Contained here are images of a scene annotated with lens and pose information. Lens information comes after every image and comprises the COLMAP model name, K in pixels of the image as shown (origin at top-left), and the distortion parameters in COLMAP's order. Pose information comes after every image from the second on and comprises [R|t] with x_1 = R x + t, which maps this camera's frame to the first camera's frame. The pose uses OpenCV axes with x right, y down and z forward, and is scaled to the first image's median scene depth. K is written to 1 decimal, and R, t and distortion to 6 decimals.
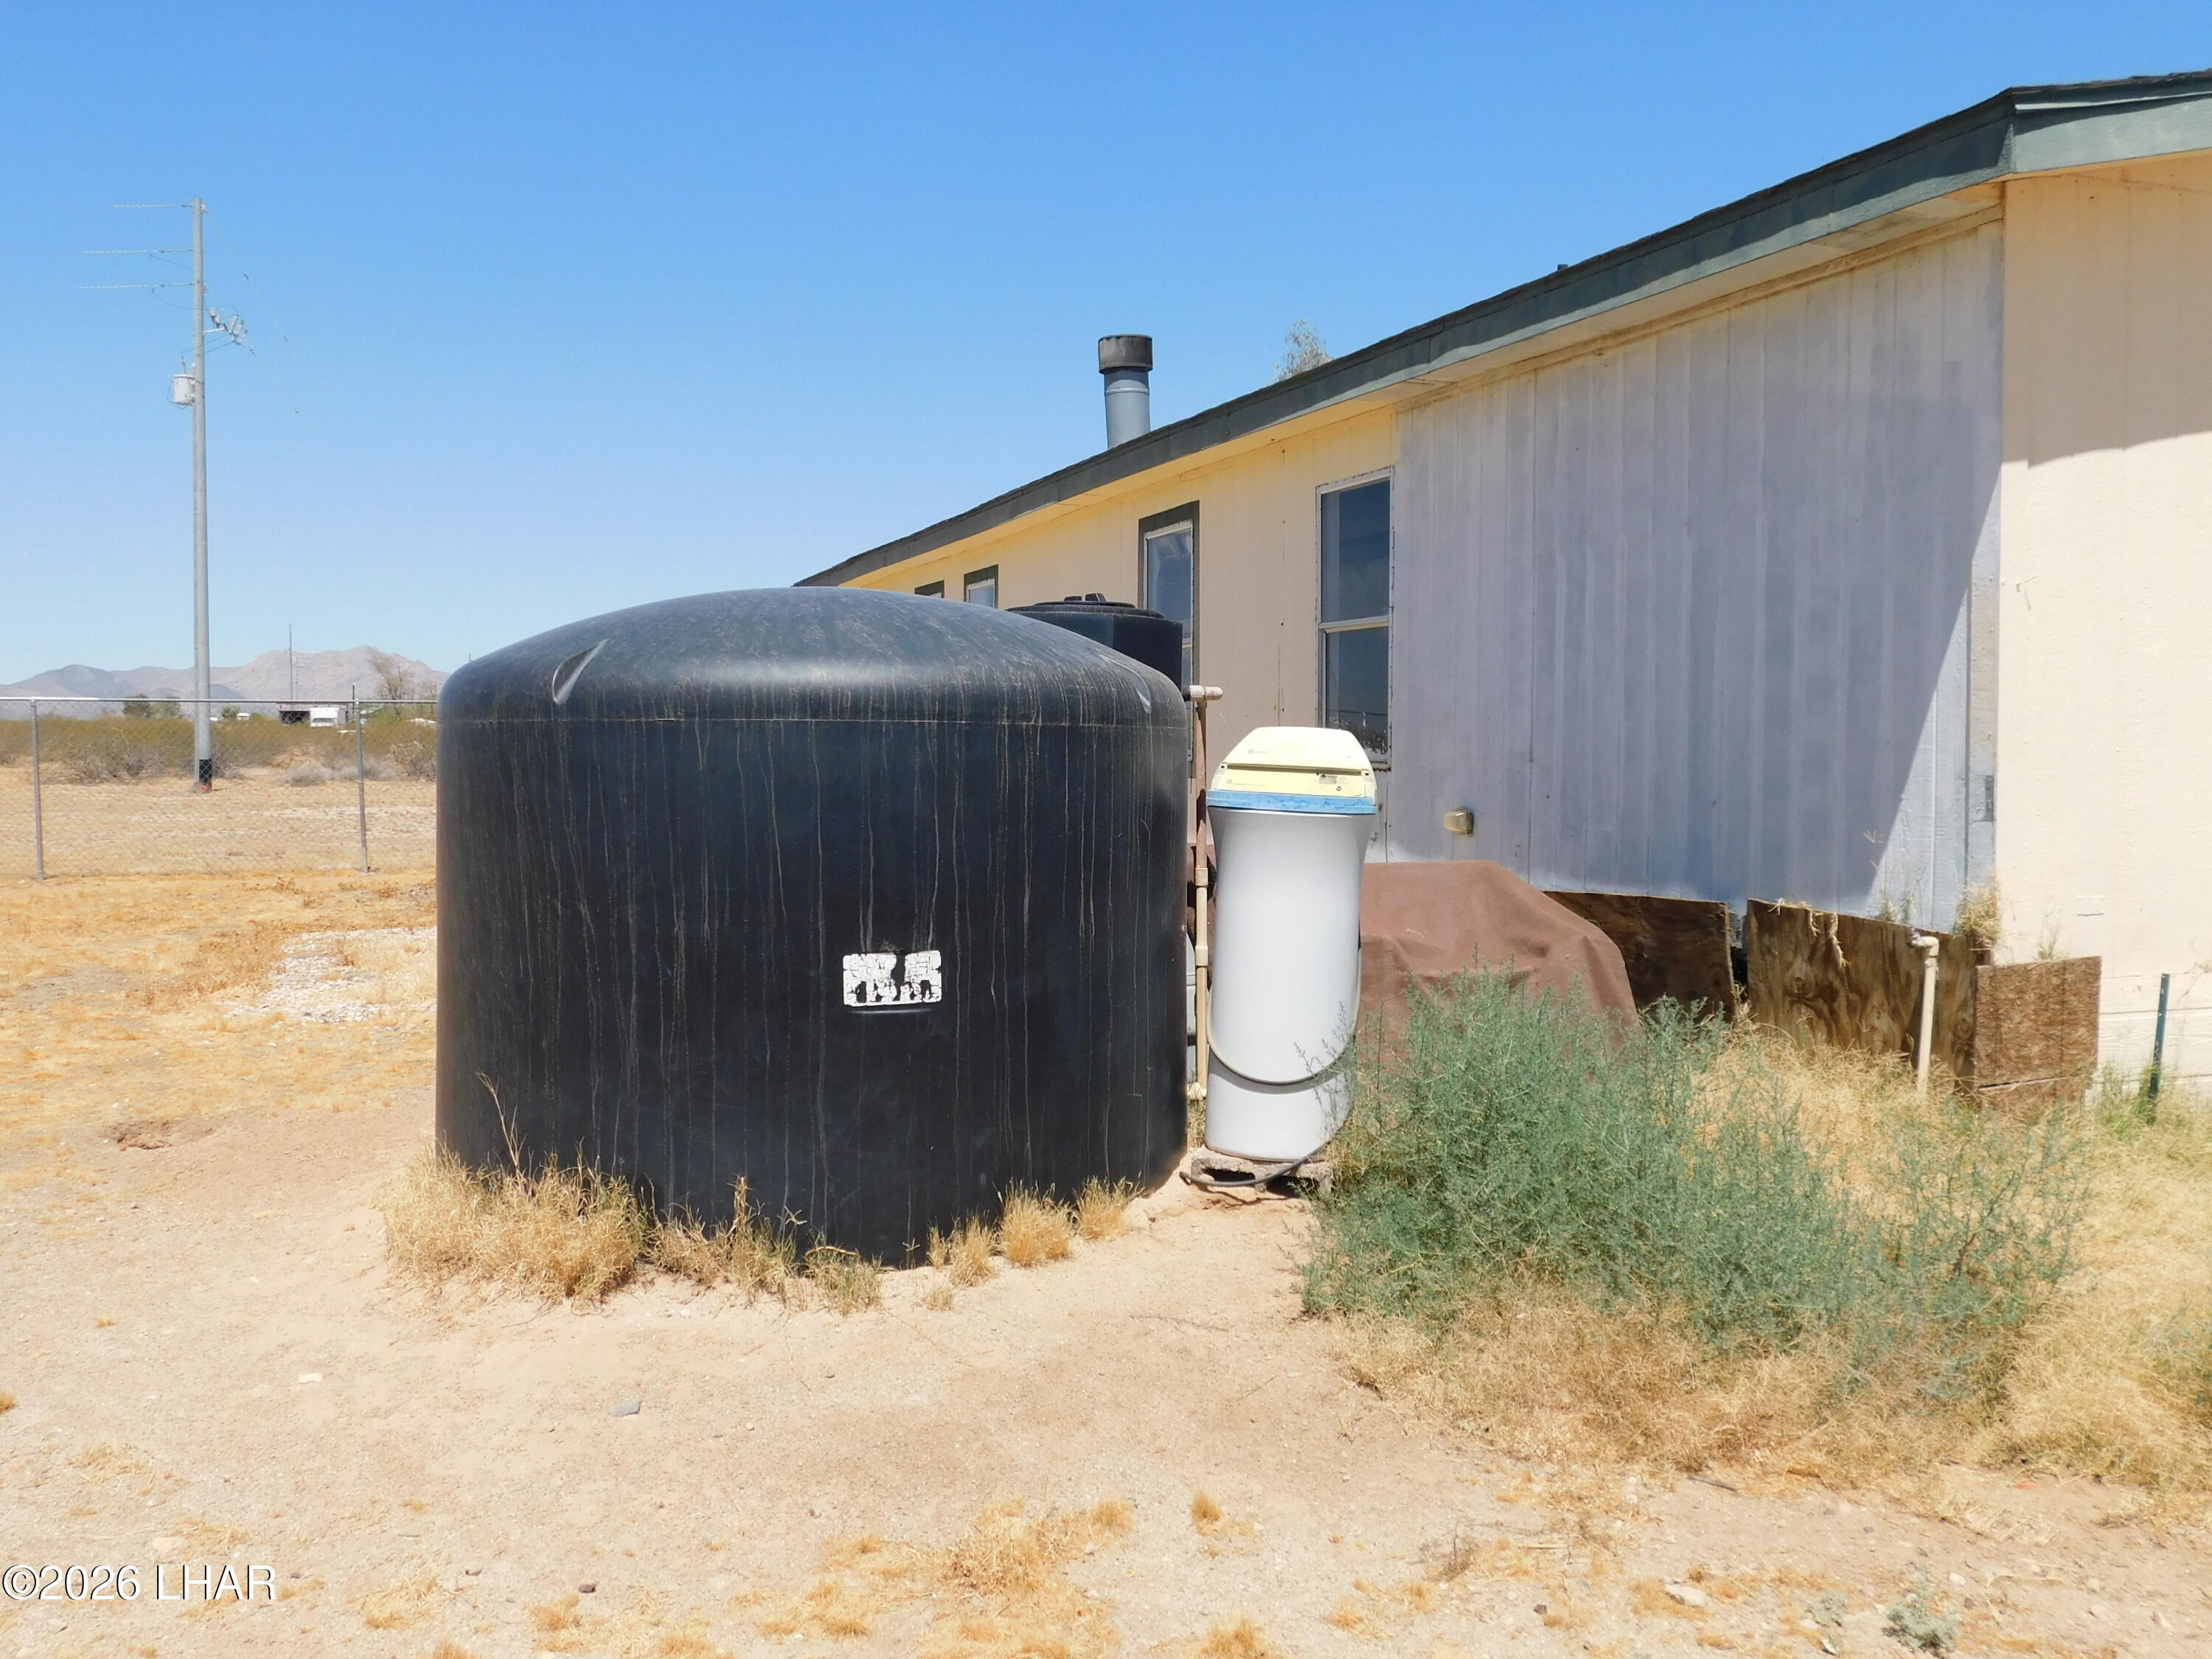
lens RADIAL K [[1940.6, 0, 1104.4], [0, 1940.6, 833.9], [0, 0, 1]] dist [-0.026119, 0.007365]
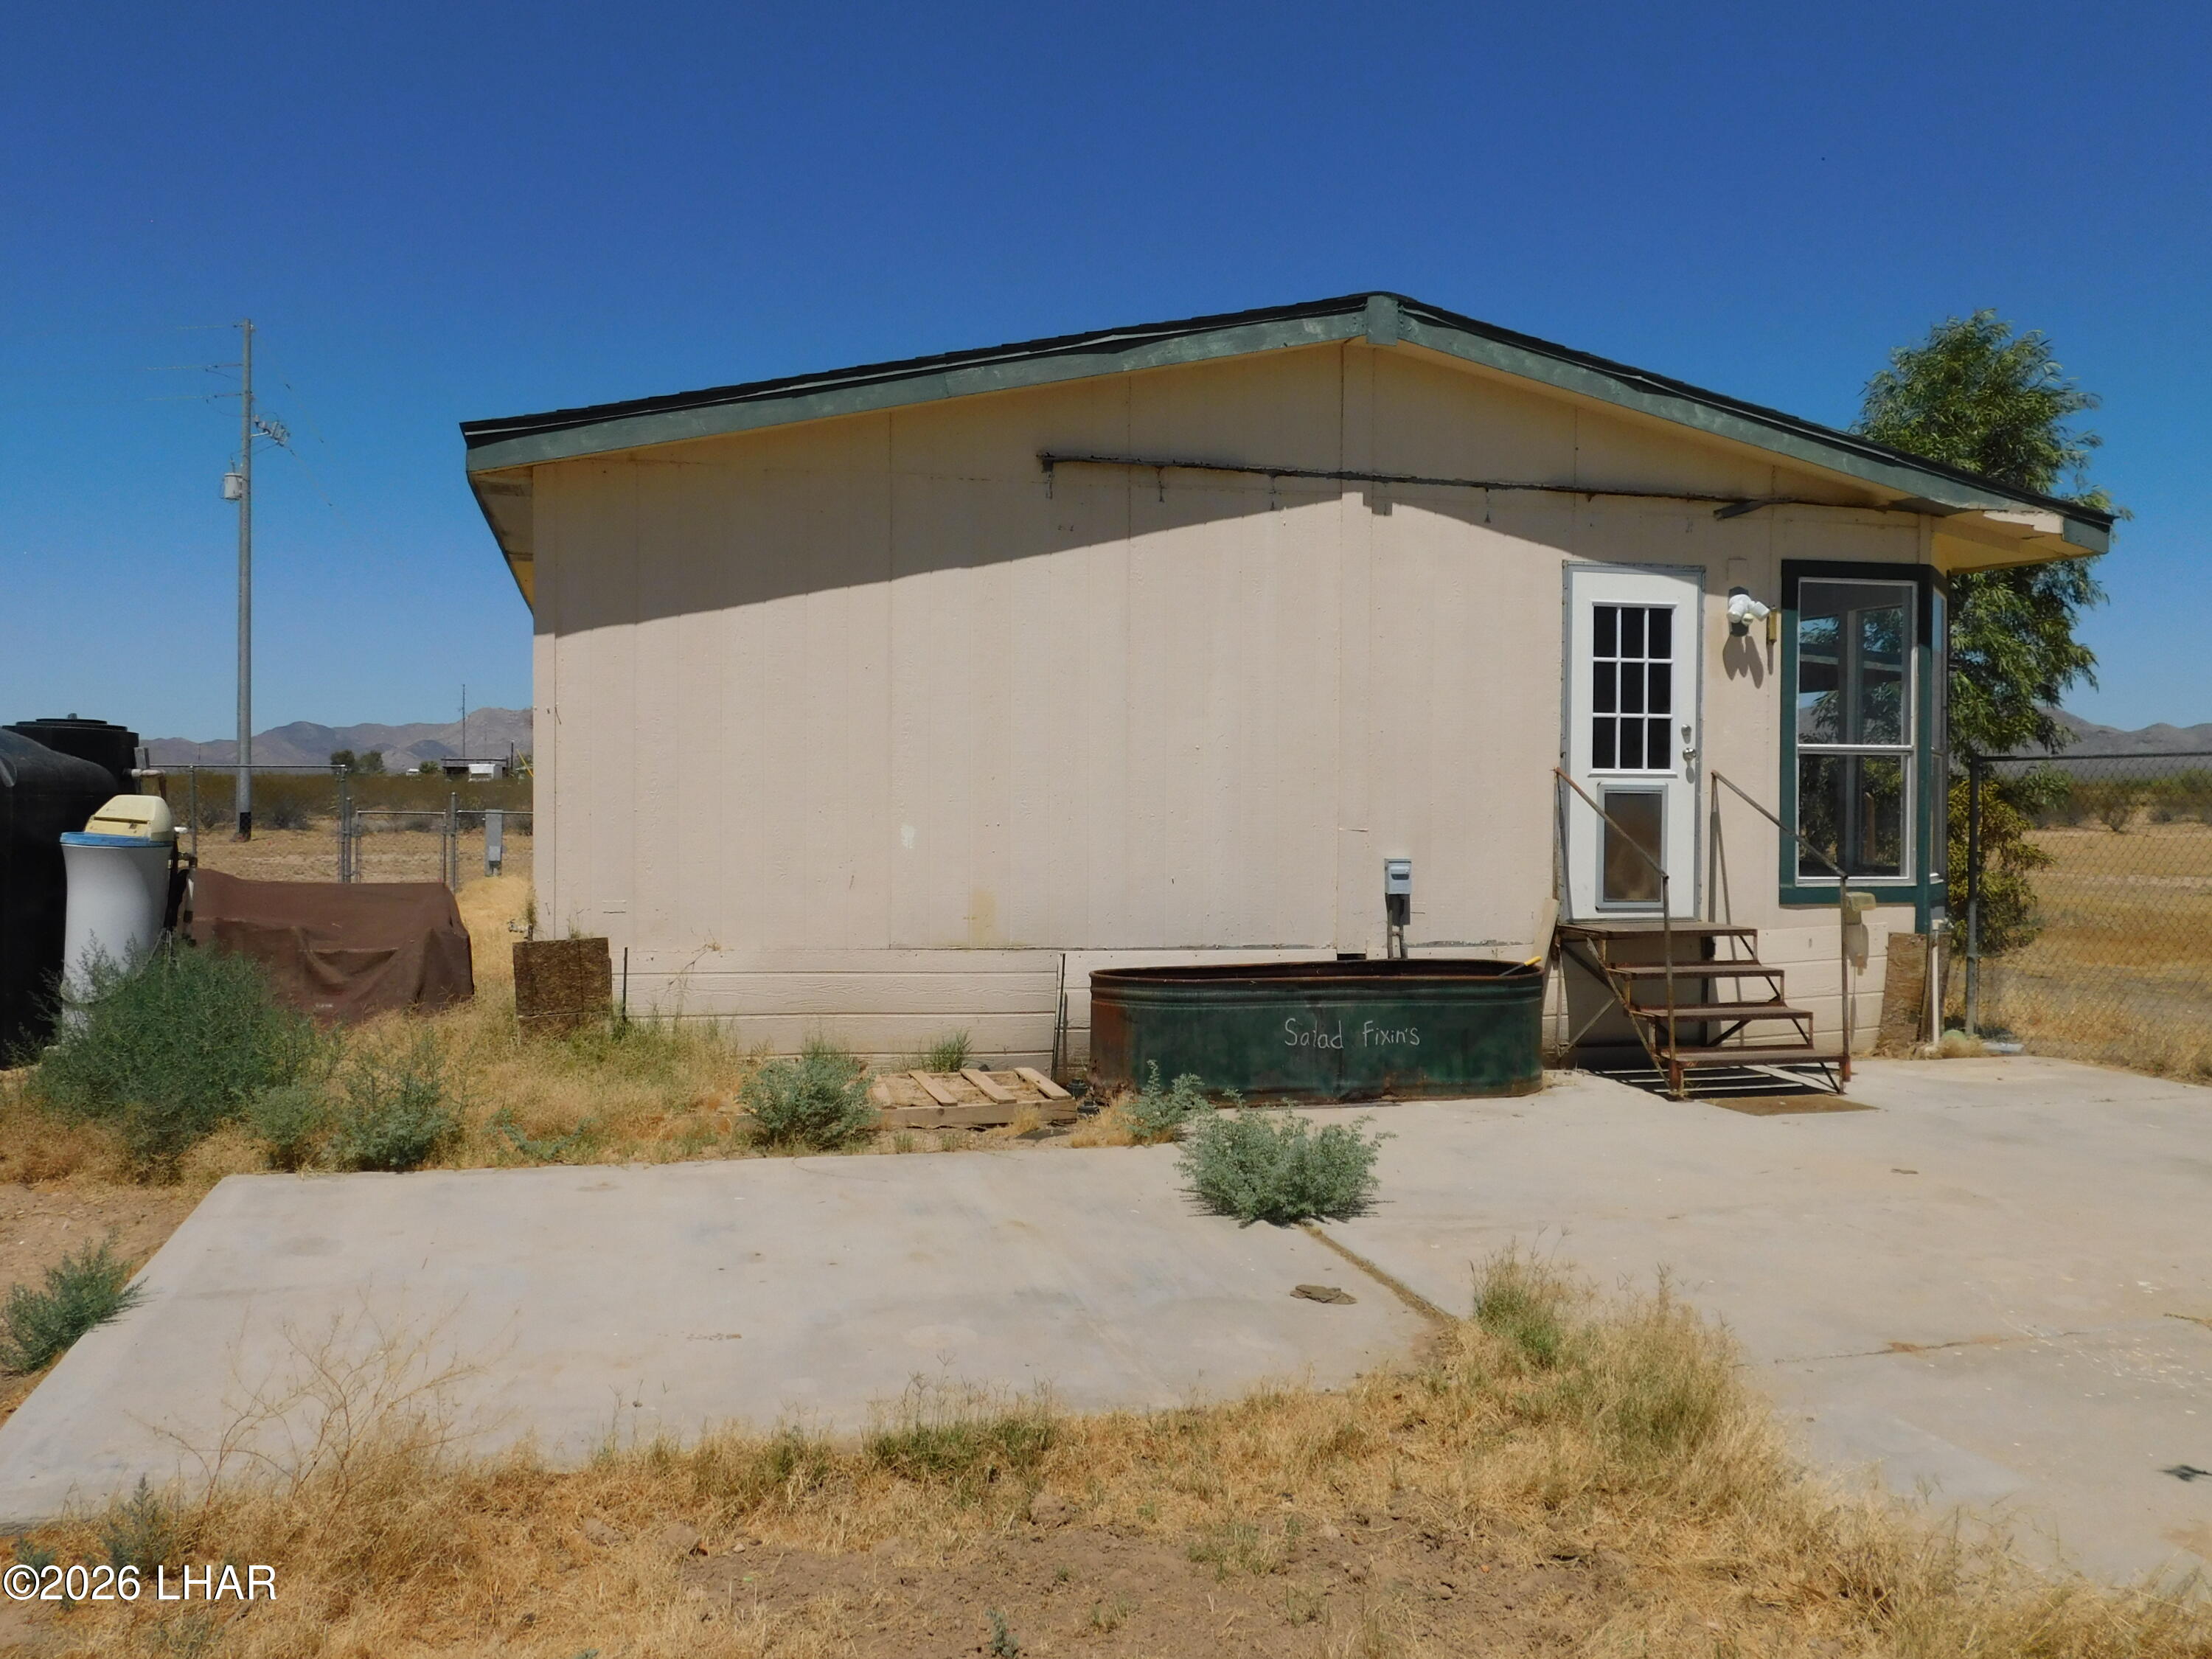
lens RADIAL K [[1940.6, 0, 1108.2], [0, 1940.6, 823.7], [0, 0, 1]] dist [-0.026119, 0.007365]
pose [[0.995683, 0.002481, -0.092787, 1.073702], [-0.005581, 0.999434, -0.033165, 0.019403], [0.092653, 0.033539, 0.995133, -0.575638]]
